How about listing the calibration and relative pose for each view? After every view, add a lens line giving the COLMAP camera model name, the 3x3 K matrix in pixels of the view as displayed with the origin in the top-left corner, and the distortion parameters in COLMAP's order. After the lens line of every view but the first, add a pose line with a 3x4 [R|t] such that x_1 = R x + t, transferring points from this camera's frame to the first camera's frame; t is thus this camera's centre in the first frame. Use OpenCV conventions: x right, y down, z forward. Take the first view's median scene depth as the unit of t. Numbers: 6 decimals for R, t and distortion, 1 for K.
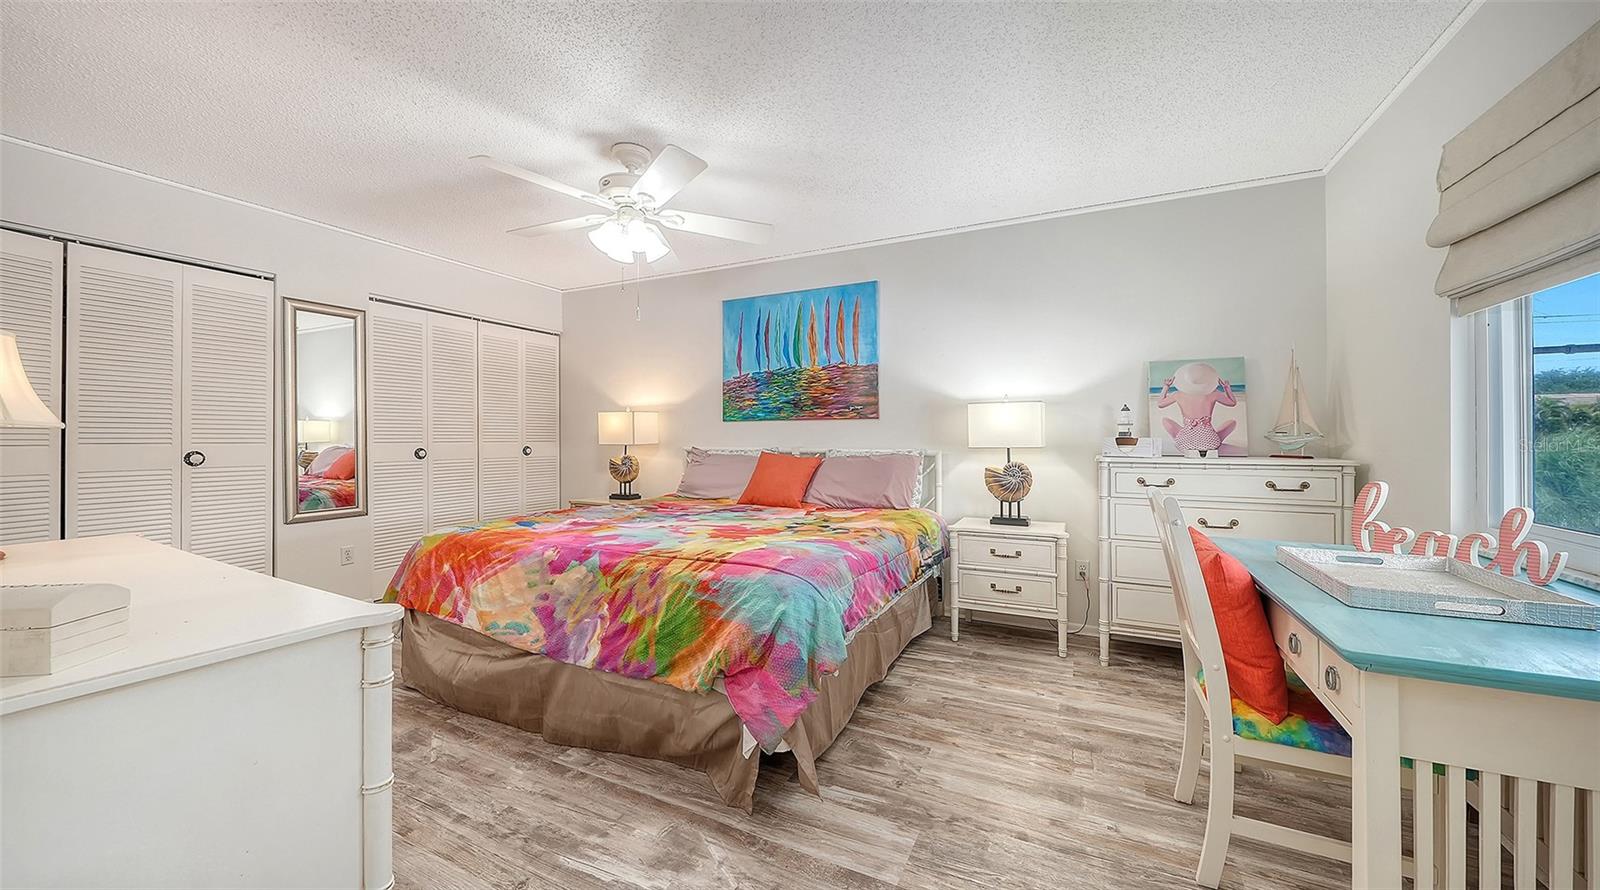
lens RADIAL K [[564.9, 0, 799.7], [0, 564.9, 451.1], [0, 0, 1]] dist [-0.000957, -0.001282]
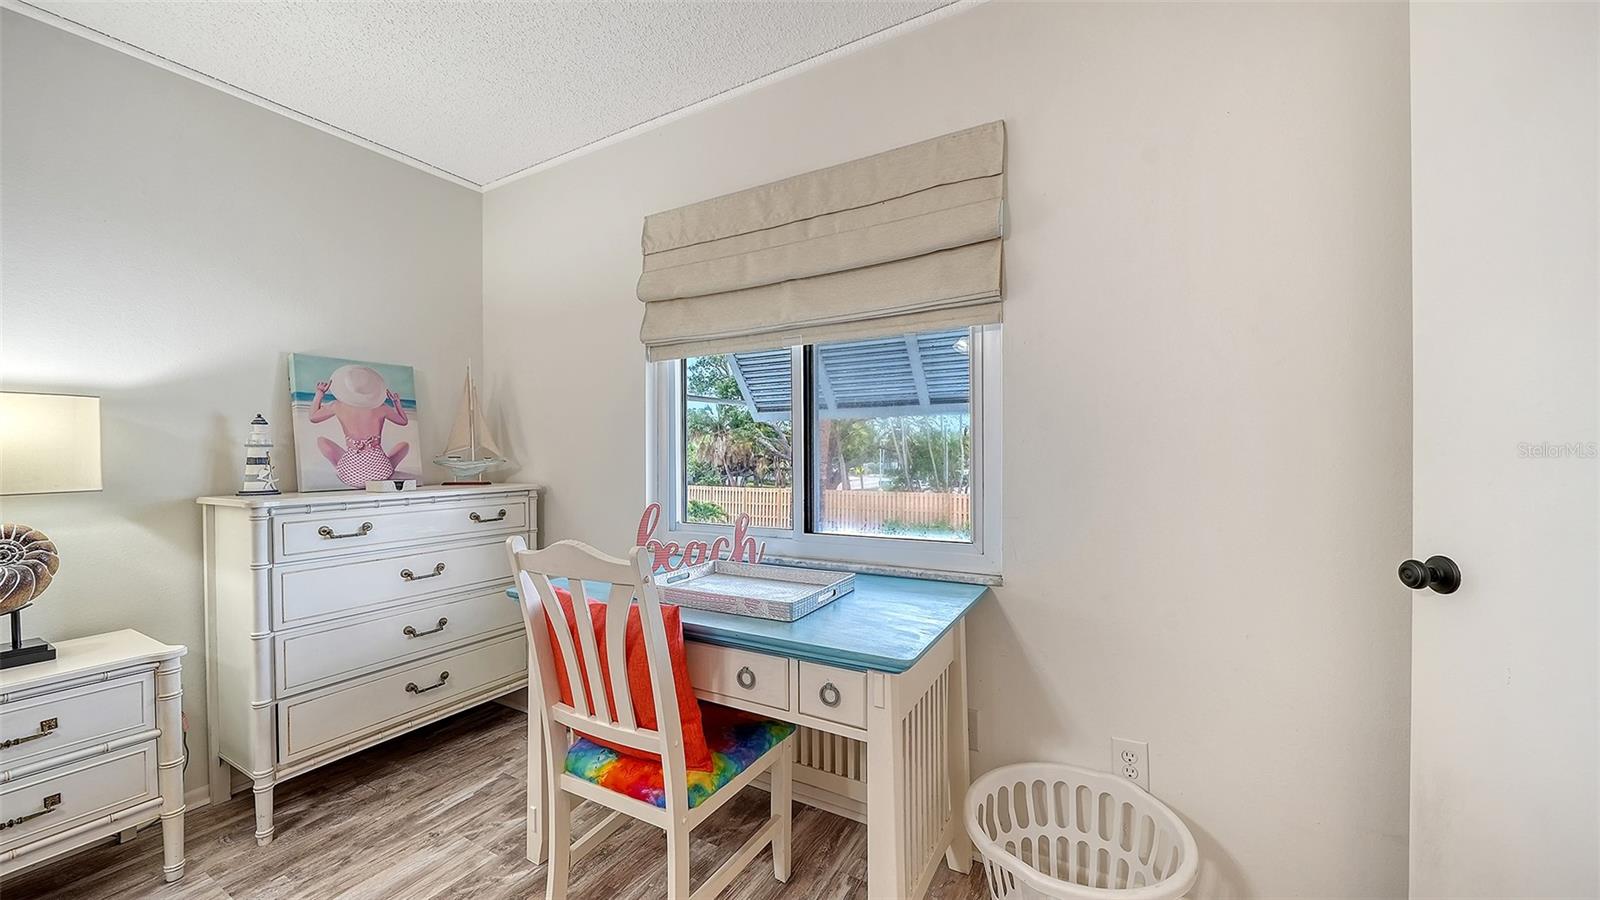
lens RADIAL K [[600.7, 0, 787.0], [0, 600.7, 455.6], [0, 0, 1]] dist [-0.001319, -0.000180]
pose [[0.054048, -0.007621, 0.998509, -0.065510], [0.034281, 0.999396, 0.005772, -0.019693], [-0.997950, 0.033918, 0.054277, 0.368098]]
